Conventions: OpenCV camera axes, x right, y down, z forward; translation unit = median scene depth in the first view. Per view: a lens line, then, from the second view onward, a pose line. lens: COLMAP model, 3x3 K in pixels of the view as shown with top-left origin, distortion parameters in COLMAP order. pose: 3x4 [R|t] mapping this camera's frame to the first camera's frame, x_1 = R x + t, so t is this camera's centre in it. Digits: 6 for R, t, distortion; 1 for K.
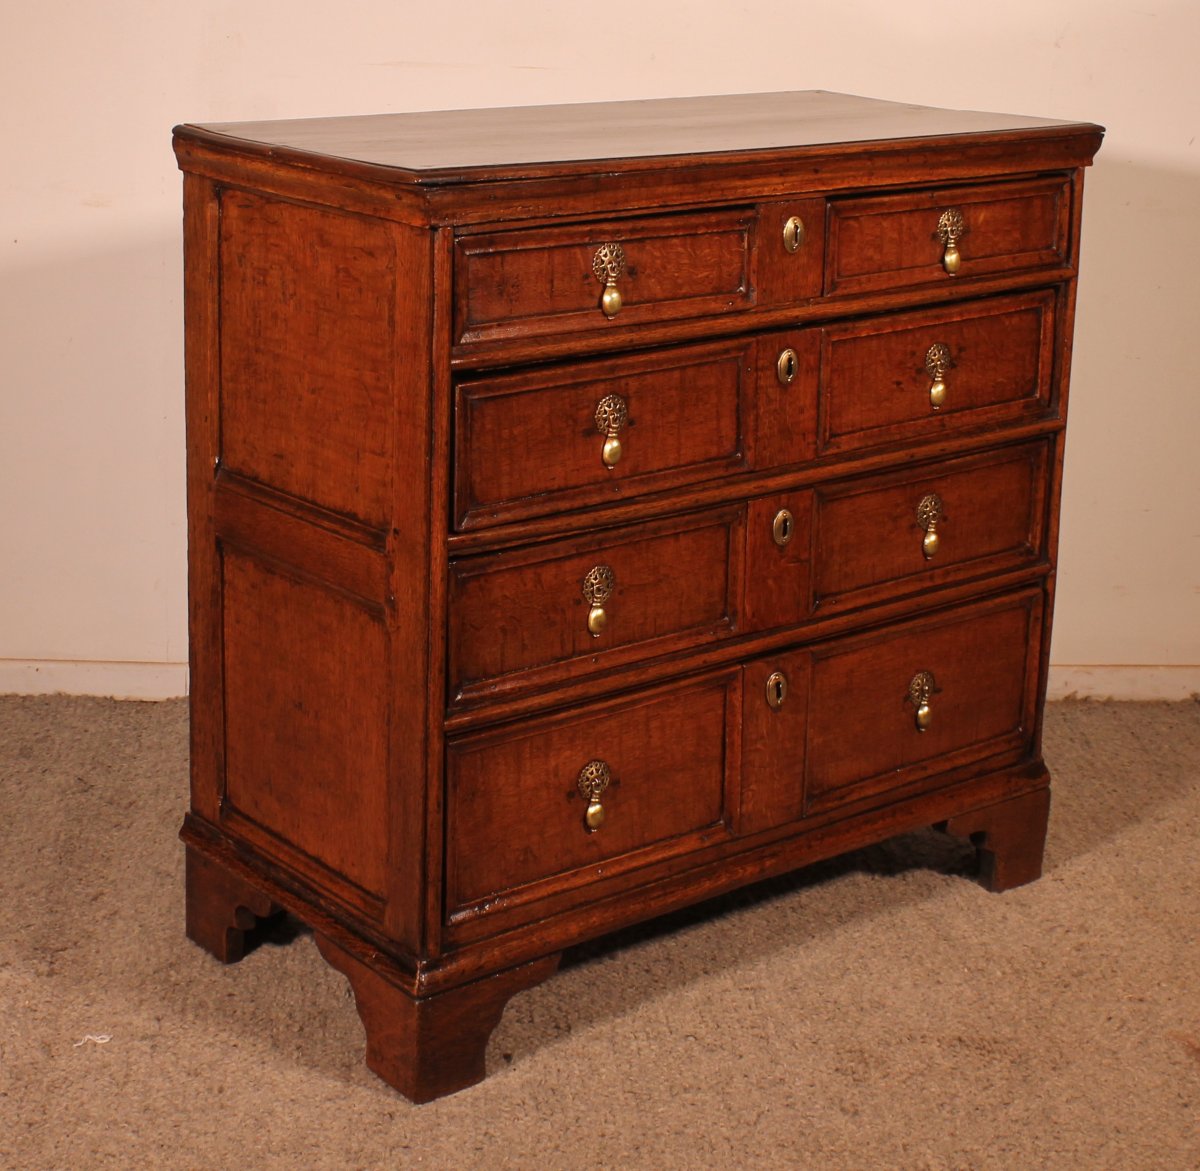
lens RADIAL K [[2447.0, 0, 598.7], [0, 2447.0, 427.3], [0, 0, 1]] dist [0.245193, -6.222180]
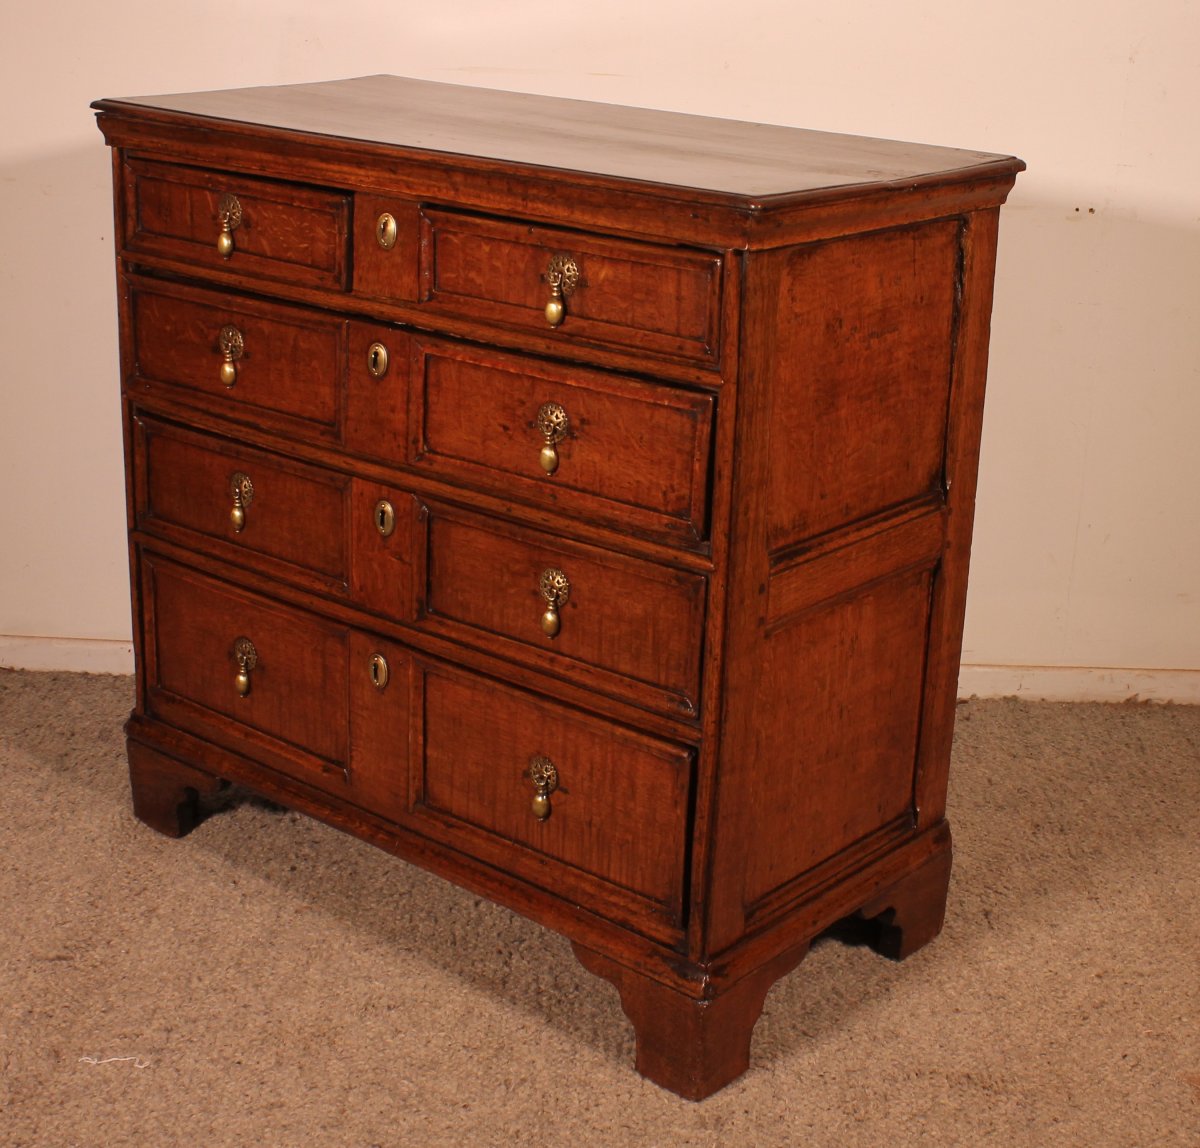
lens RADIAL K [[2047.7, 0, 600.0], [0, 2047.7, 574.0], [0, 0, 1]] dist [-0.083883, -0.128115]
pose [[0.153773, 0.292738, -0.943747, 0.911091], [-0.254555, 0.934605, 0.248425, -0.174663], [0.954754, 0.202034, 0.218235, 0.911252]]
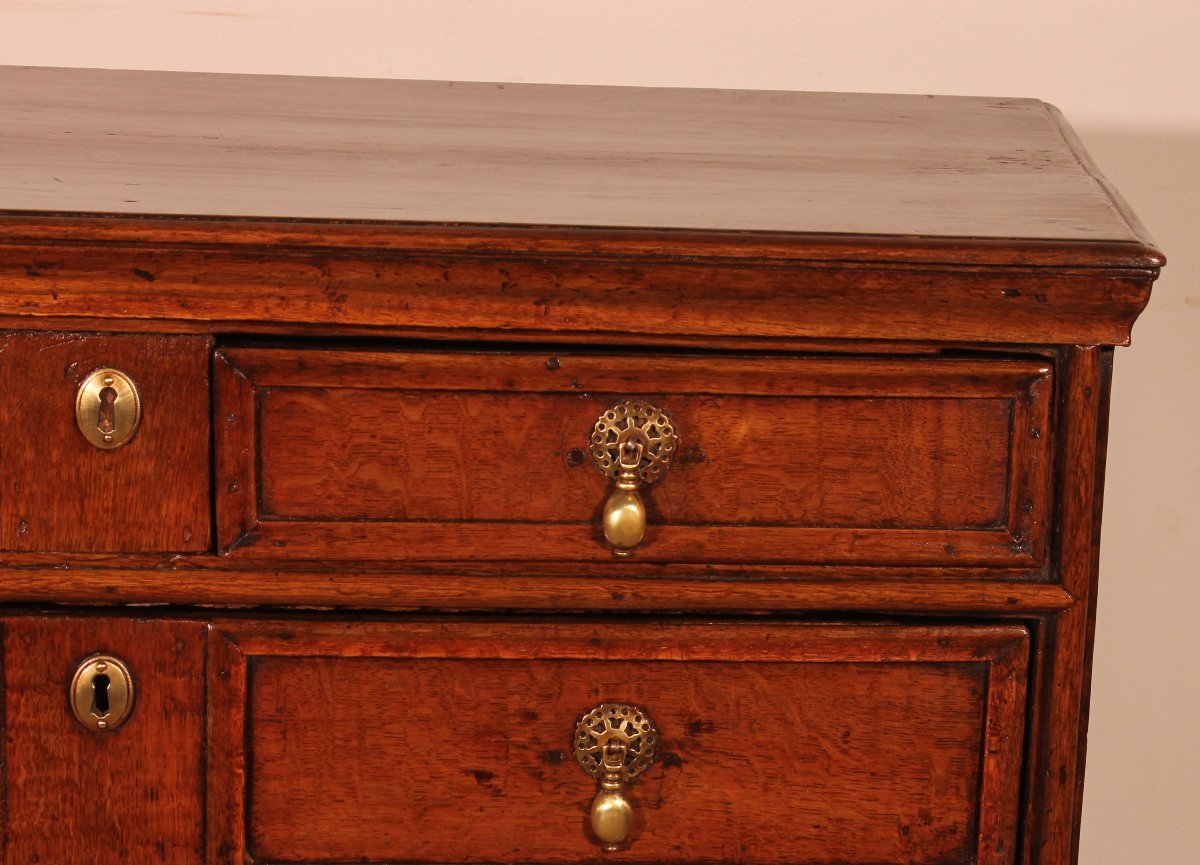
lens RADIAL K [[3032.7, 0, 791.6], [0, 3032.7, 430.4], [0, 0, 1]] dist [0.064567, -0.052326]
pose [[0.783302, 0.146408, -0.604154, 0.506492], [-0.153736, 0.987305, 0.039936, -0.113986], [0.602331, 0.061599, 0.795866, 0.618472]]
